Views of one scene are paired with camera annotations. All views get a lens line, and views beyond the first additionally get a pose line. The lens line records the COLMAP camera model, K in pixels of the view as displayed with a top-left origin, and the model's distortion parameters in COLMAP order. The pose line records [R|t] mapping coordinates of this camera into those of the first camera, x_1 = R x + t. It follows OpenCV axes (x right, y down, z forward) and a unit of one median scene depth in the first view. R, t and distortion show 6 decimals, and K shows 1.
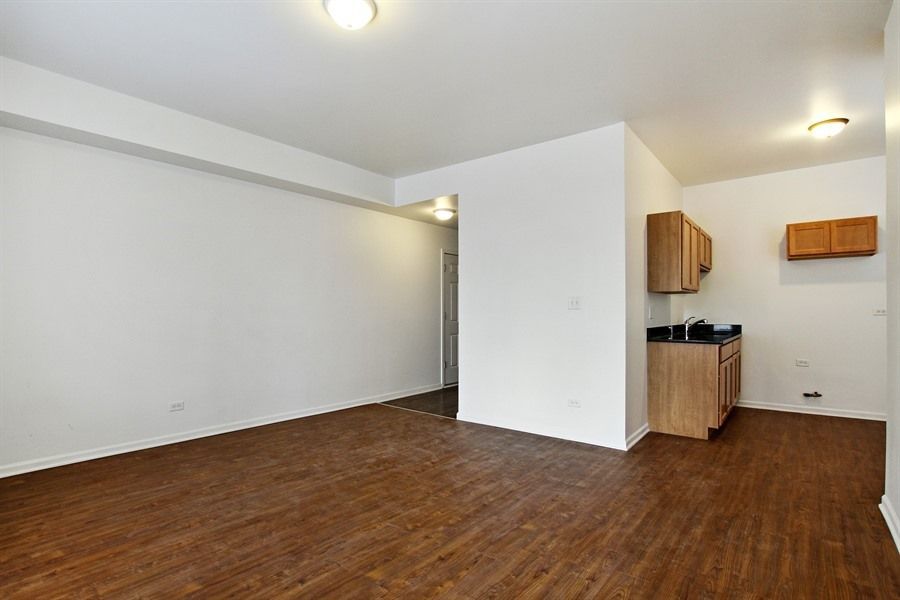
lens RADIAL K [[439.0, 0, 453.4], [0, 439.0, 307.0], [0, 0, 1]] dist [-0.026941, -0.000071]
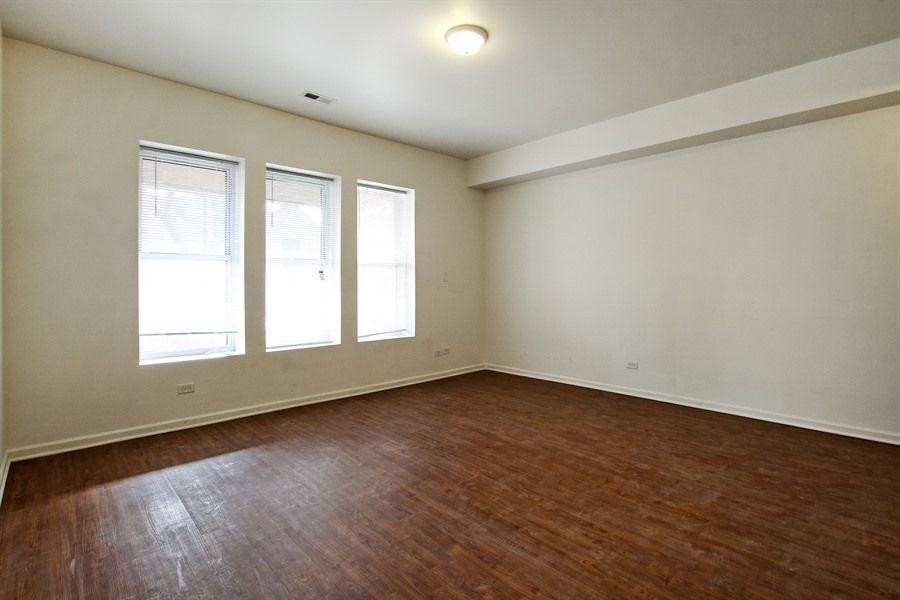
lens RADIAL K [[439.0, 0, 453.4], [0, 439.0, 307.0], [0, 0, 1]] dist [-0.026941, -0.000071]
pose [[-0.139245, 0.050192, -0.988985, 0.654345], [0.012871, 0.998722, 0.048874, 0.008211], [0.990174, -0.005924, -0.139713, 0.762722]]
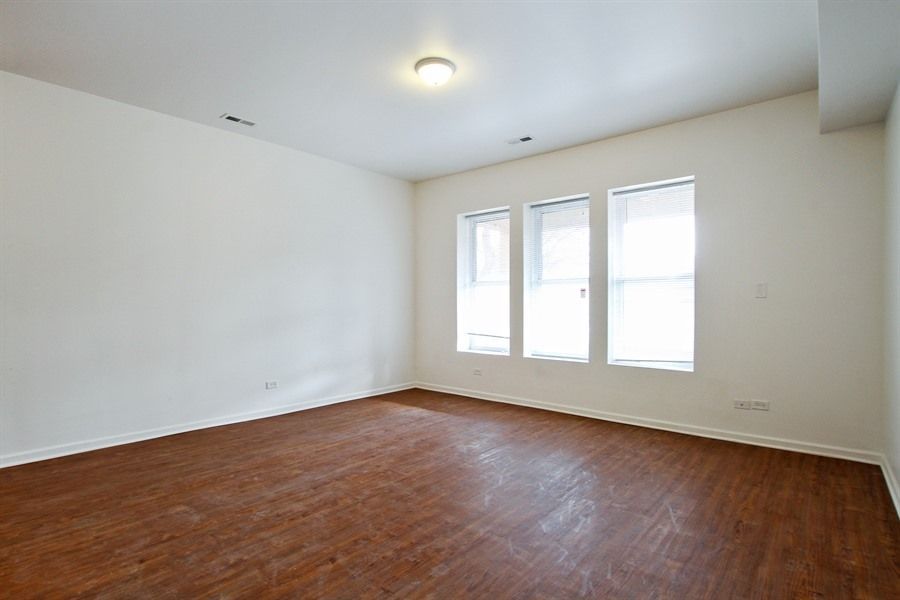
lens RADIAL K [[439.0, 0, 453.4], [0, 439.0, 307.0], [0, 0, 1]] dist [-0.026941, -0.000071]
pose [[-0.999520, 0.000579, 0.030963, -0.223640], [0.000551, 0.999999, -0.000909, 0.015492], [-0.030964, -0.000891, -0.999520, 1.553902]]
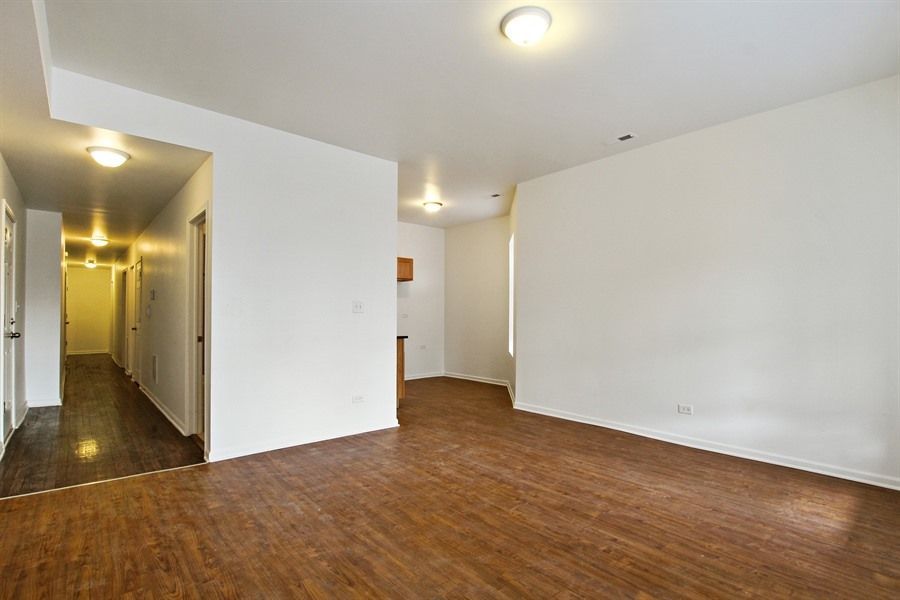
lens RADIAL K [[439.0, 0, 453.4], [0, 439.0, 307.0], [0, 0, 1]] dist [-0.026941, -0.000071]
pose [[0.178441, 0.020193, 0.983743, -0.877303], [-0.015374, 0.999725, -0.017733, 0.007152], [-0.983830, -0.011959, 0.178703, 0.662012]]
